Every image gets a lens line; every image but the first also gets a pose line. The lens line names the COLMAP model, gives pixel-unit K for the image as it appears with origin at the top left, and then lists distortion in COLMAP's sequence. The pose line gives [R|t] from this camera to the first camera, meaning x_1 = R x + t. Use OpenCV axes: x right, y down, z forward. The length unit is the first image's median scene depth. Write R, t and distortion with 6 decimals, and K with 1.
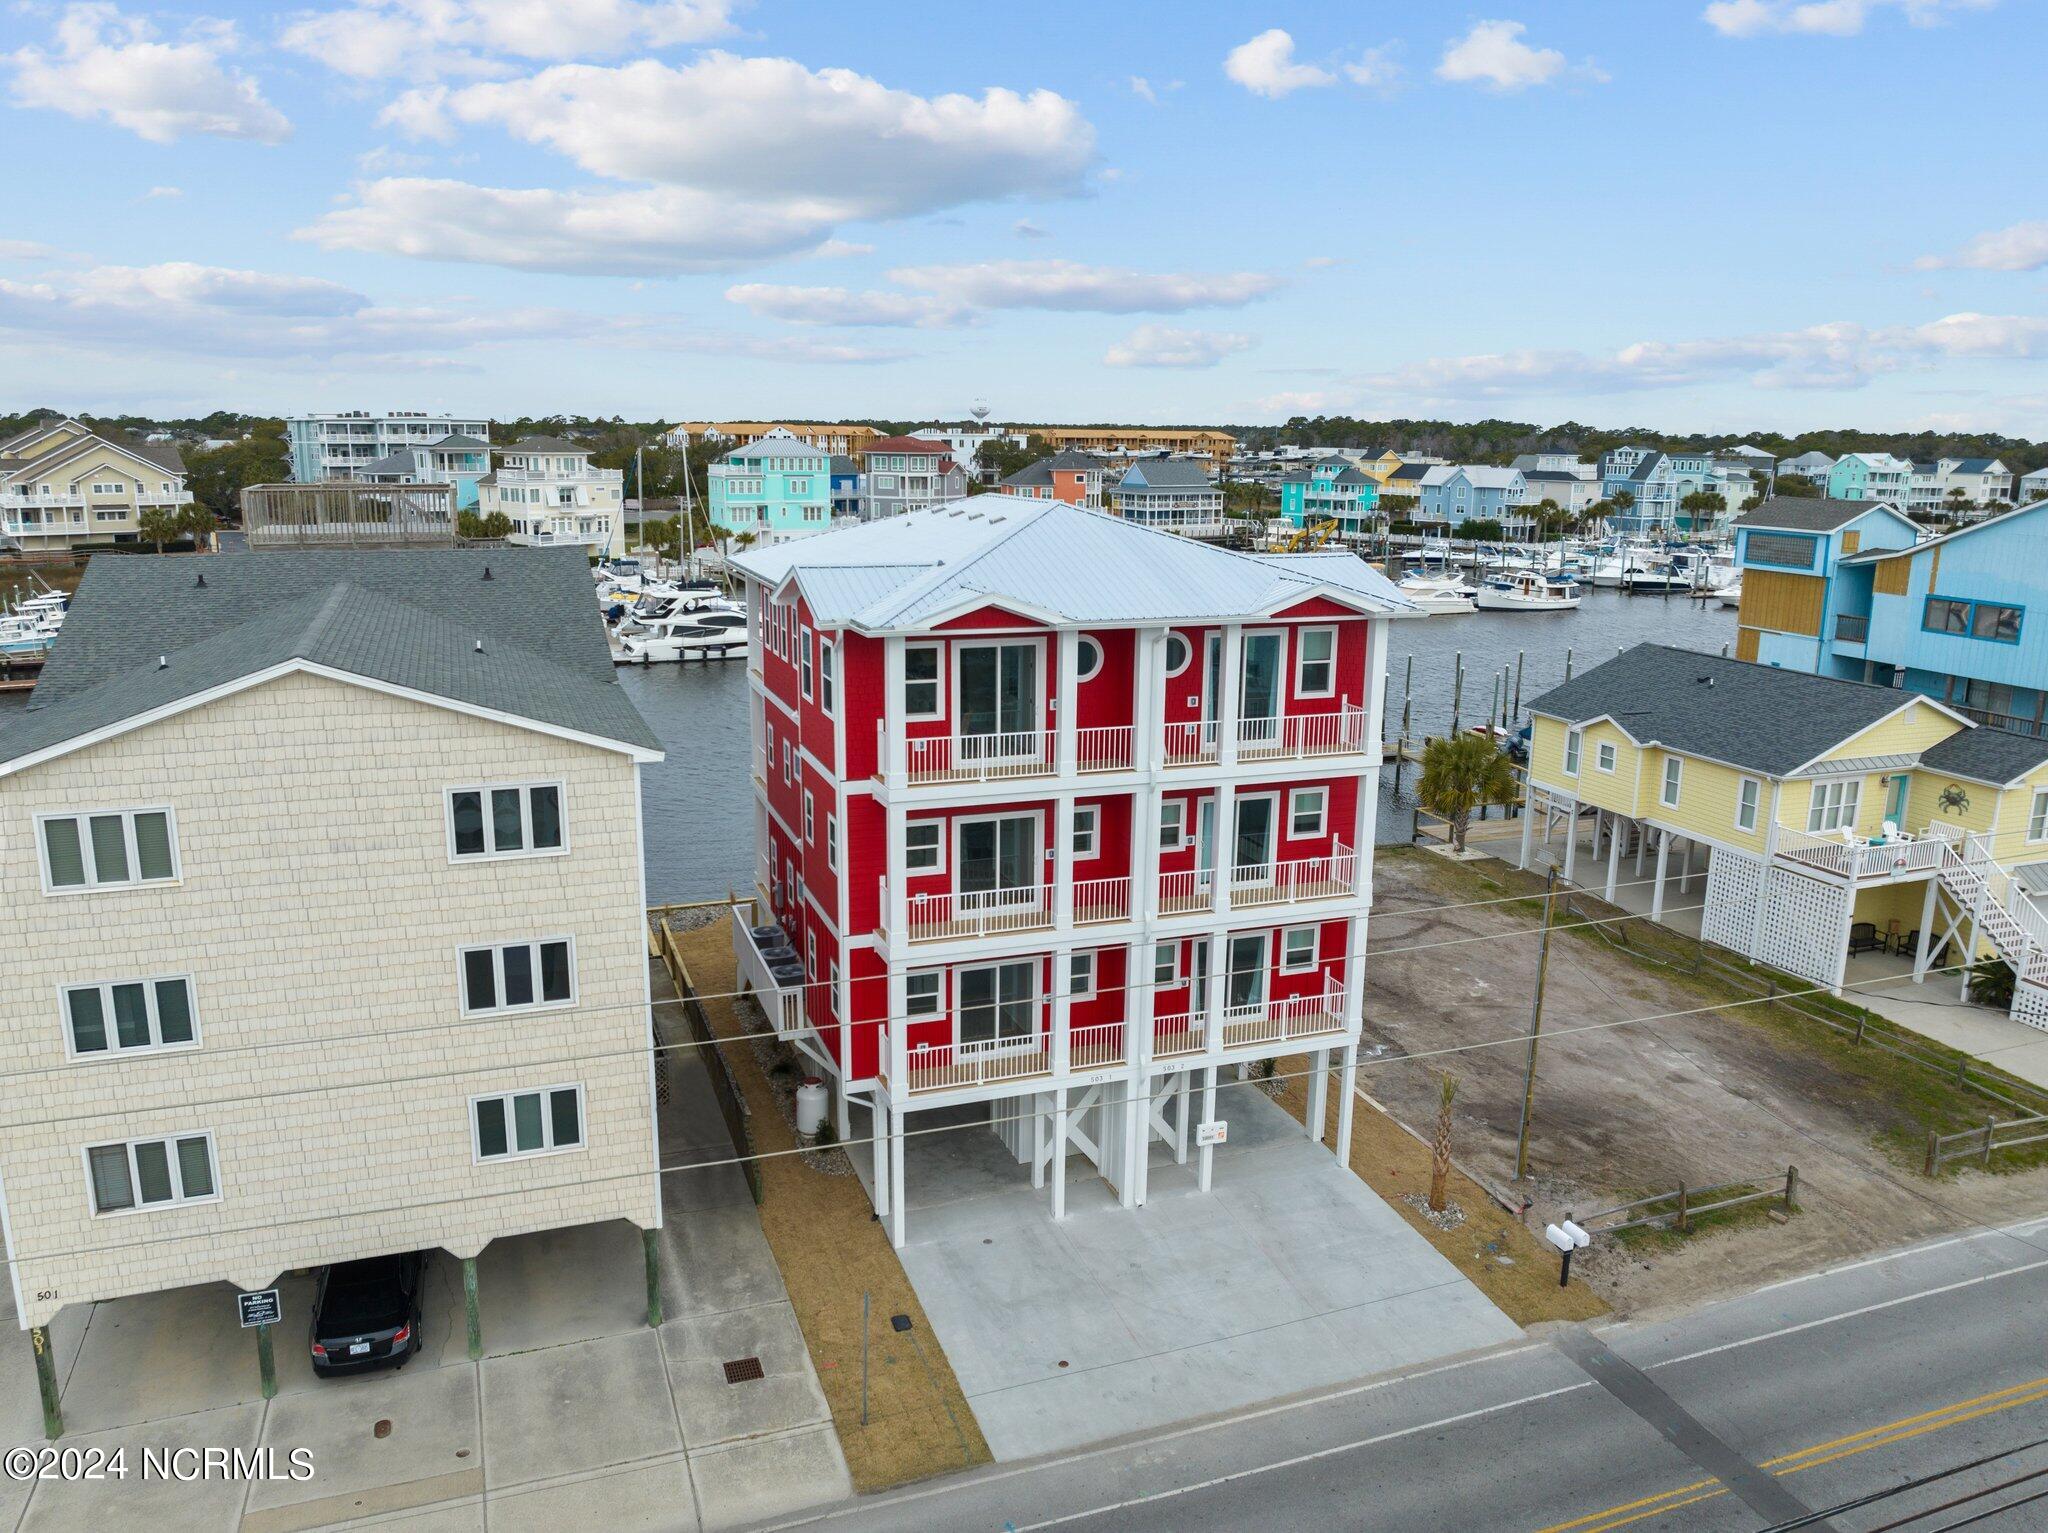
lens RADIAL K [[1481.5, 0, 1024.0], [0, 1481.5, 766.5], [0, 0, 1]] dist [-0.037283, -0.005943]
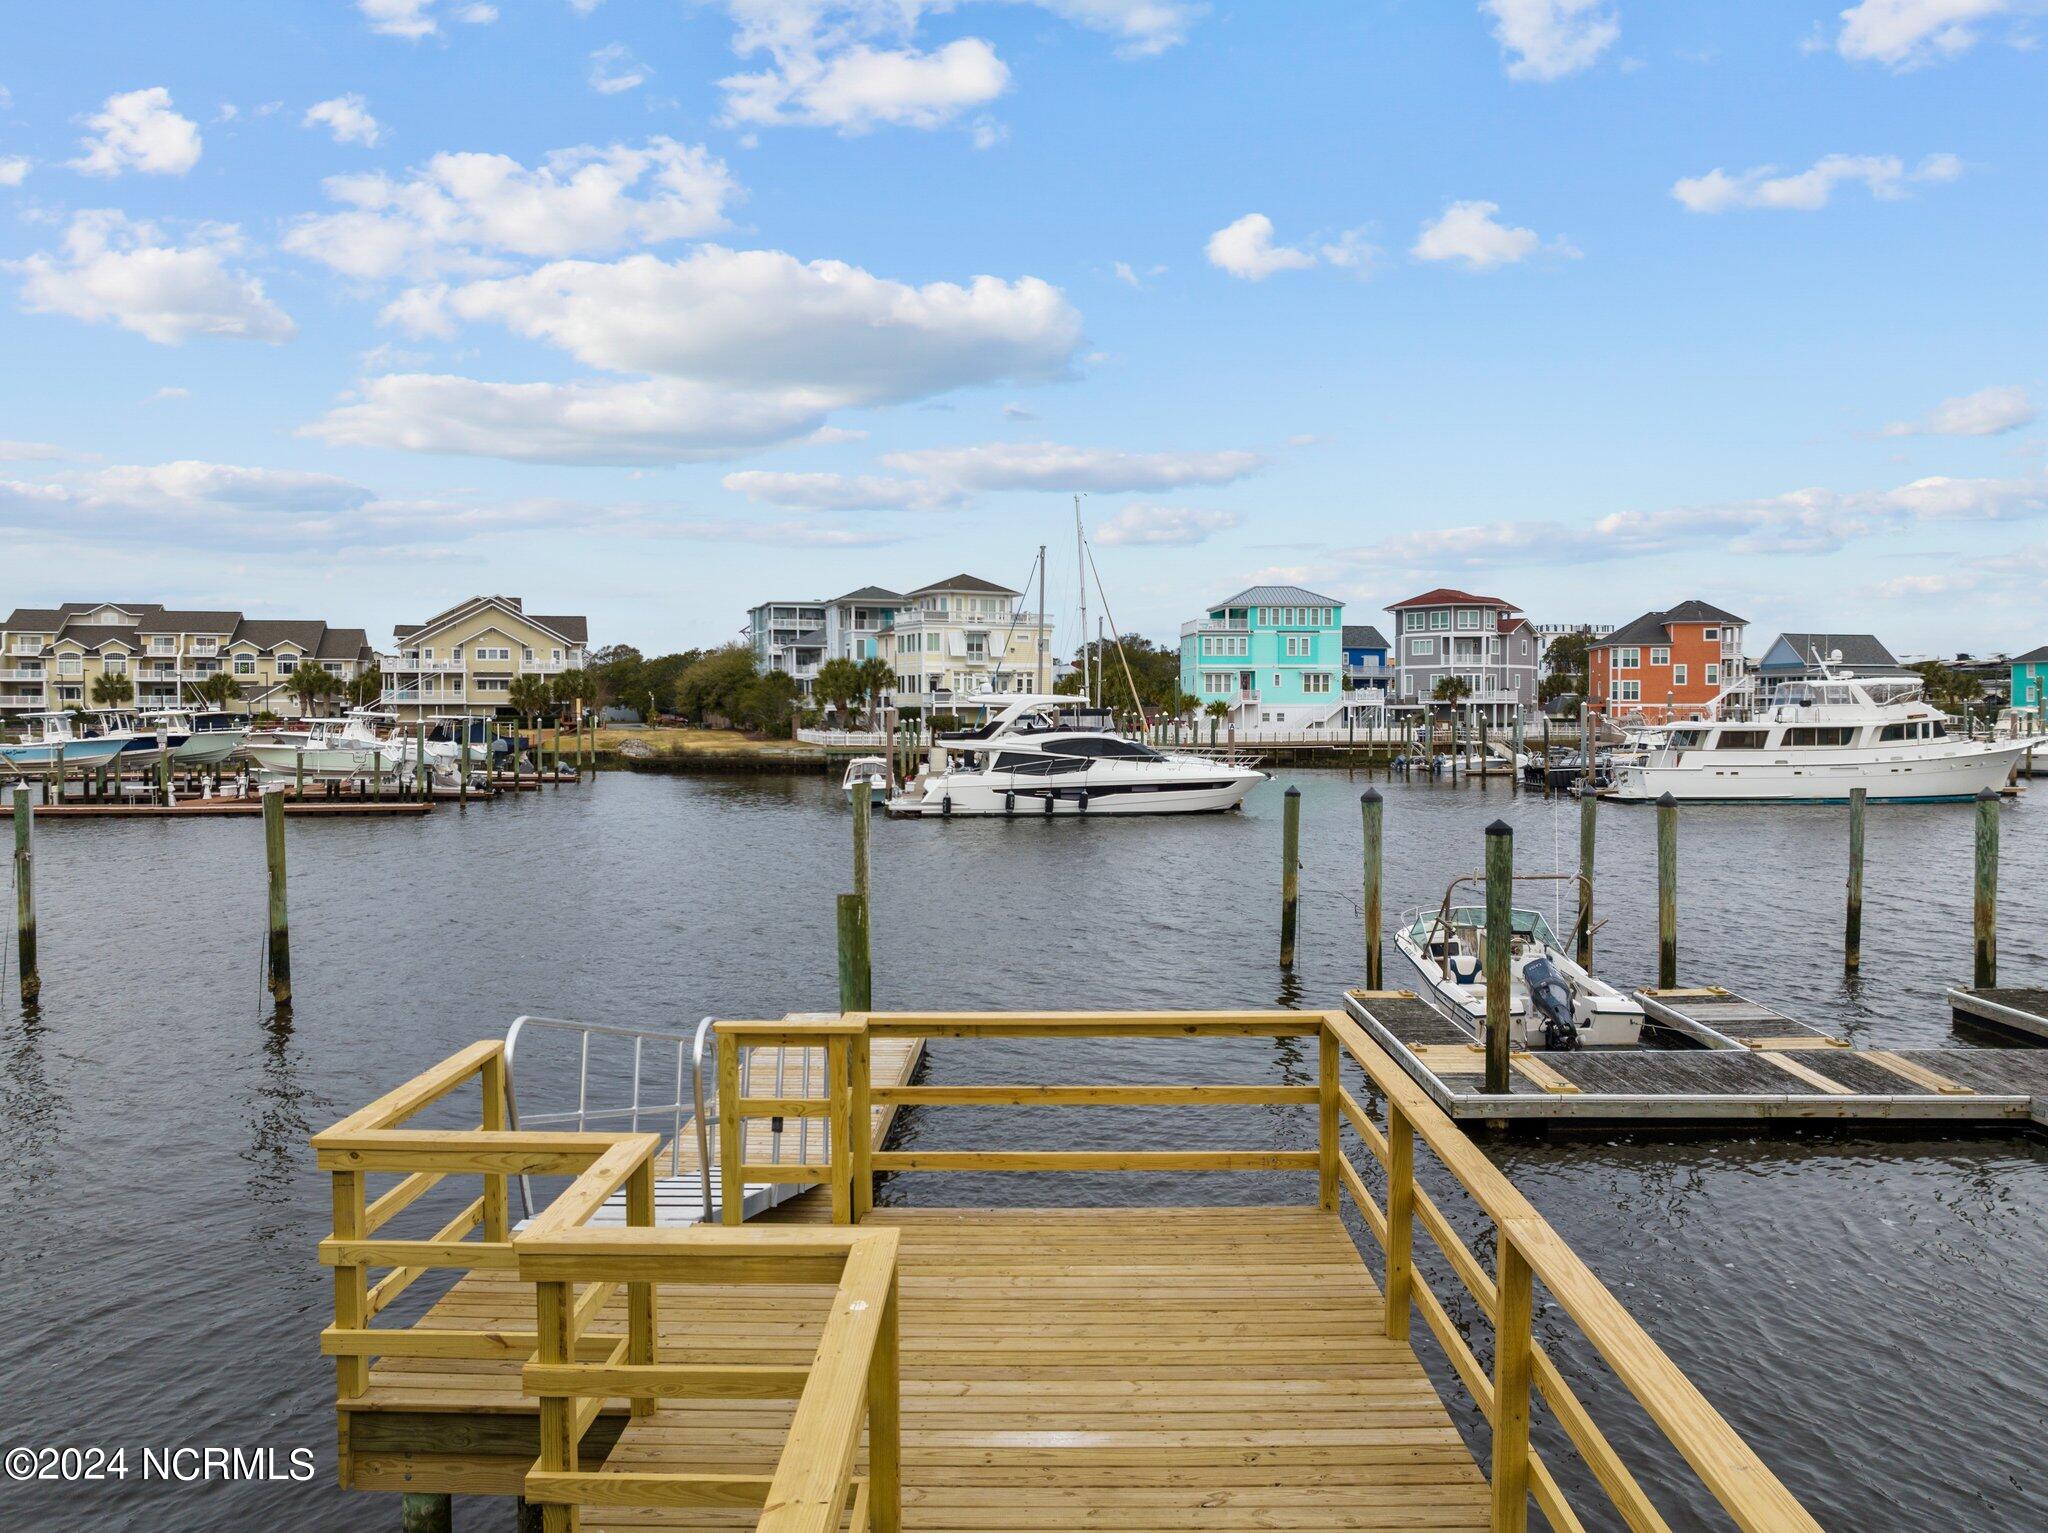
lens RADIAL K [[1448.9, 0, 1024.0], [0, 1448.9, 766.5], [0, 0, 1]] dist [-0.036540, -0.007141]
pose [[0.930396, -0.001515, -0.366552, -0.072803], [-0.066701, 0.982596, -0.173364, 0.014064], [0.360436, 0.185747, 0.914103, 1.395297]]
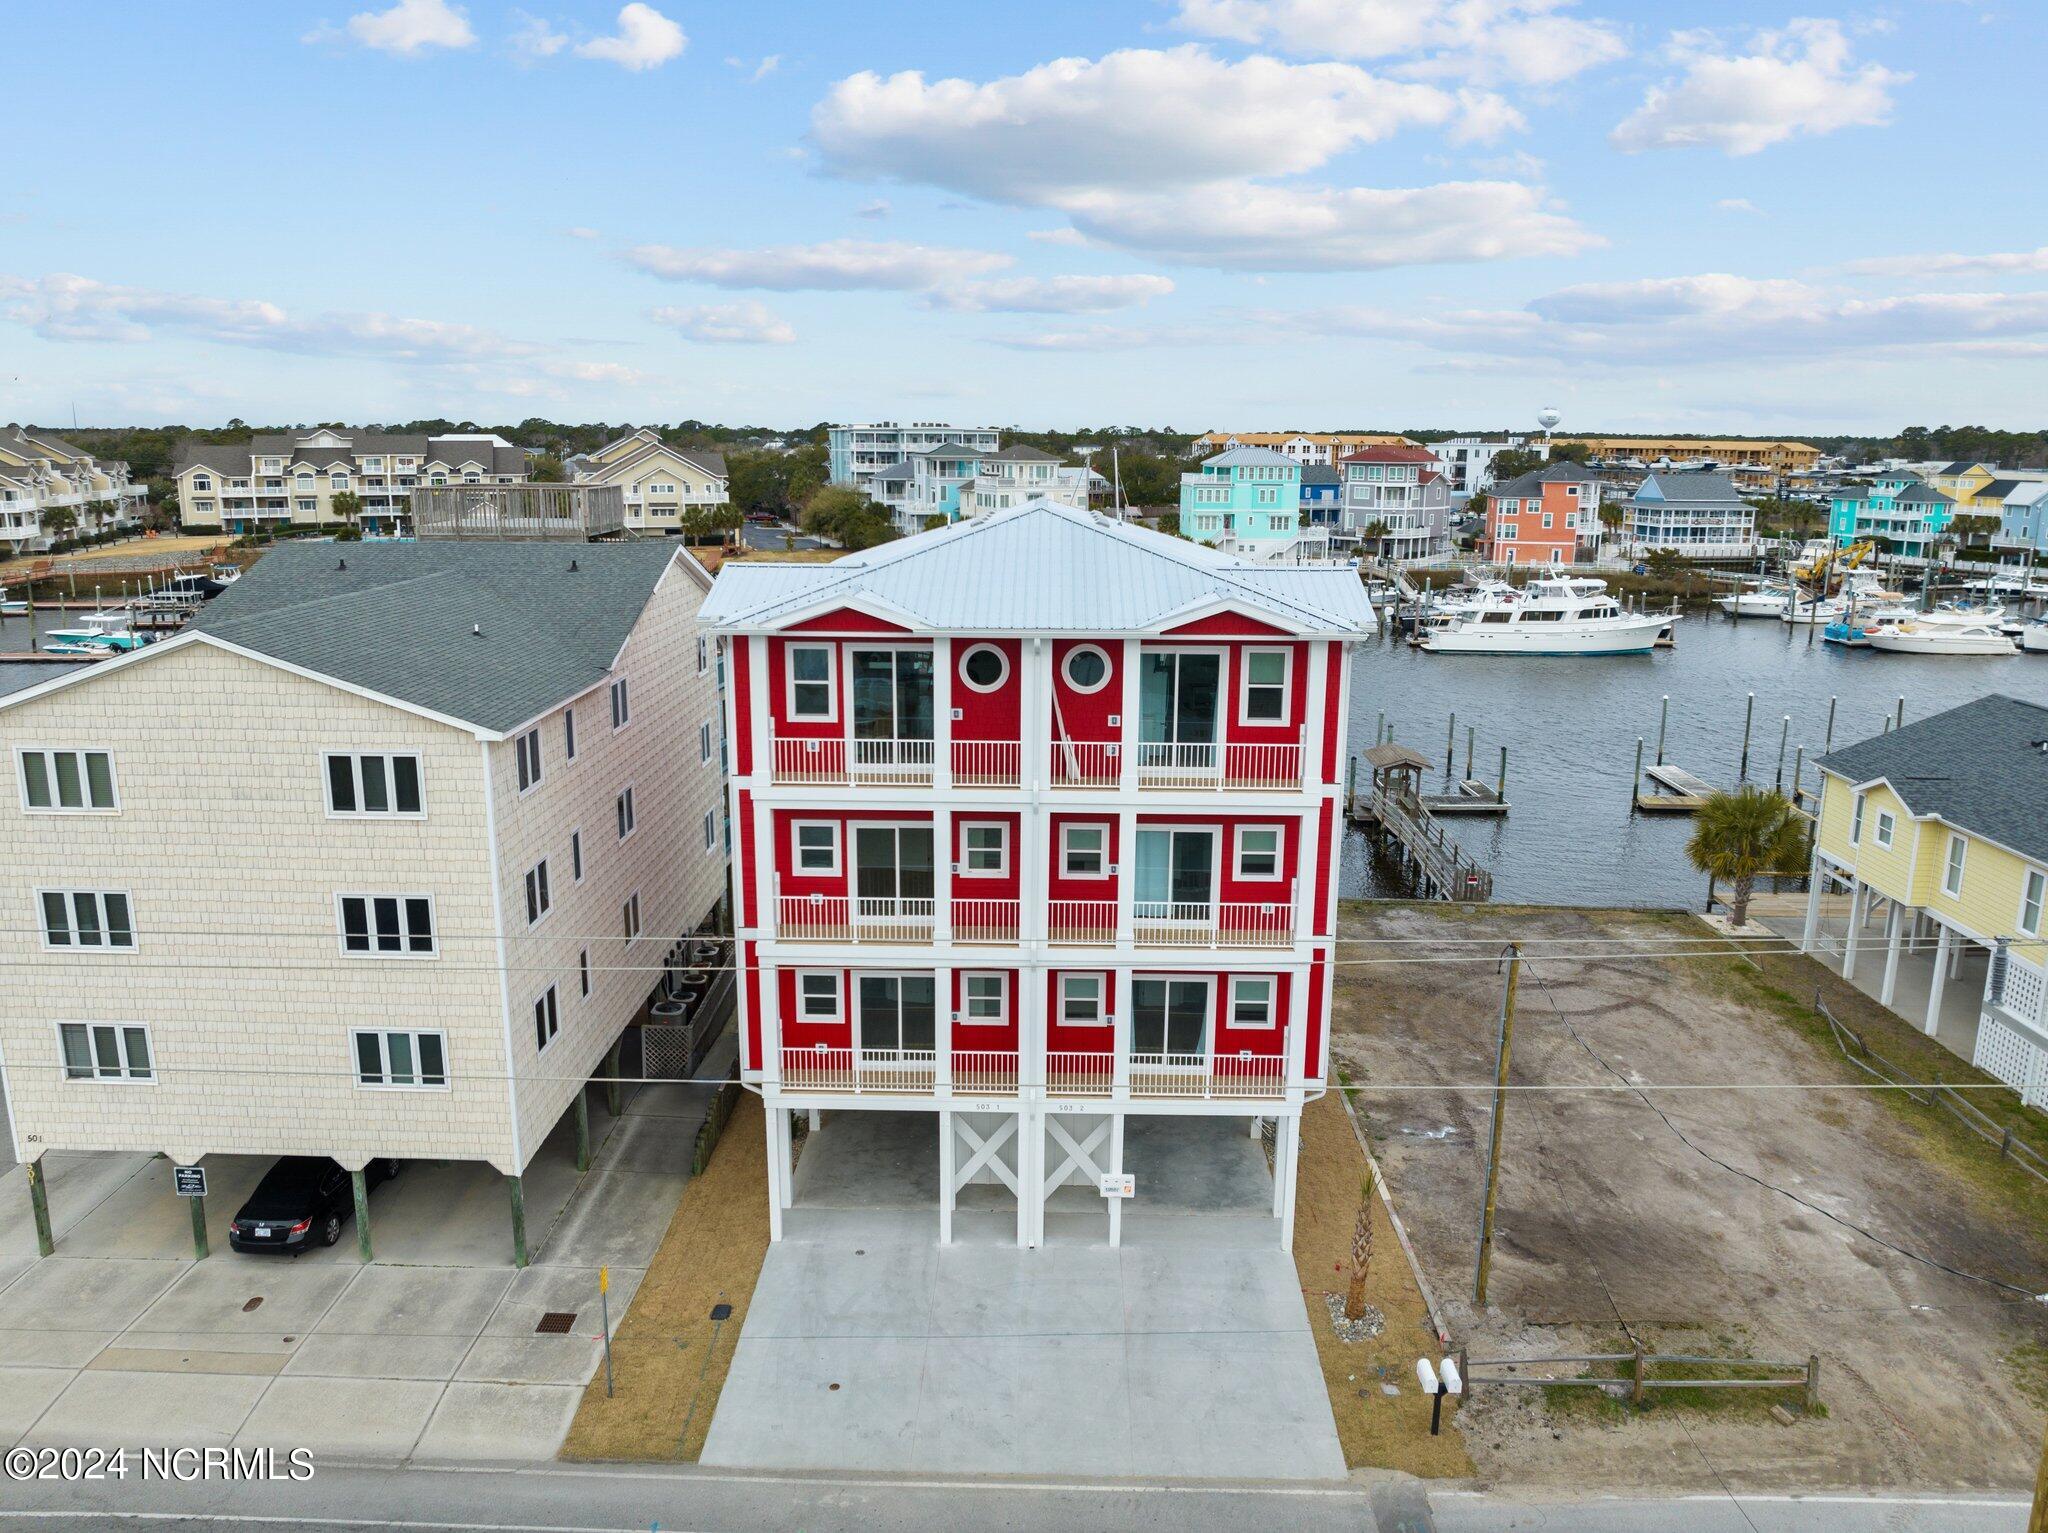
lens RADIAL K [[1473.9, 0, 1024.0], [0, 1473.9, 766.5], [0, 0, 1]] dist [-0.037588, -0.004637]
pose [[0.930437, 0.074355, -0.358829, 0.295044], [-0.076413, 0.997040, 0.008463, -0.013843], [0.358396, 0.019545, 0.933365, 0.084775]]
